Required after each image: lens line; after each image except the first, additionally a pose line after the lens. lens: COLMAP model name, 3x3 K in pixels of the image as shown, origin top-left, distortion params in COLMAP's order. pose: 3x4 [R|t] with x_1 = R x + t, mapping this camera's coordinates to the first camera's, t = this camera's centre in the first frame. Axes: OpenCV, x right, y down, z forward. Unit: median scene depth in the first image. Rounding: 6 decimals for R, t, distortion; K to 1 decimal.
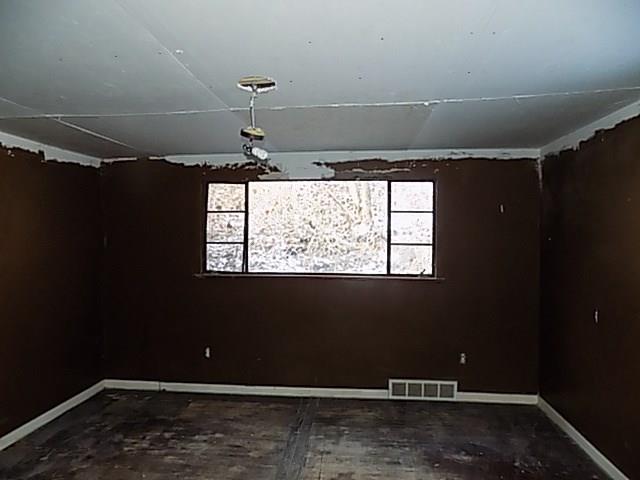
lens RADIAL K [[430.3, 0, 320.0], [0, 430.3, 240.0], [0, 0, 1]] dist [-0.053521, 0.048425]
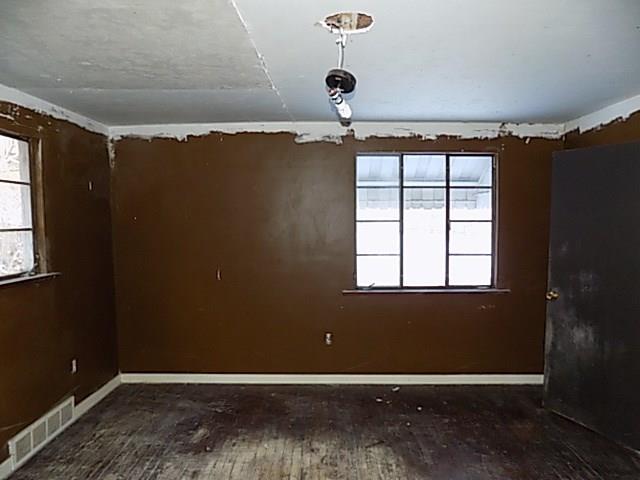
lens RADIAL K [[430.3, 0, 320.0], [0, 430.3, 240.0], [0, 0, 1]] dist [-0.053521, 0.048425]
pose [[-0.079927, -0.063689, 0.994764, -0.564270], [0.029881, 0.997355, 0.066255, -0.005020], [-0.996353, 0.035020, -0.077813, 0.657745]]
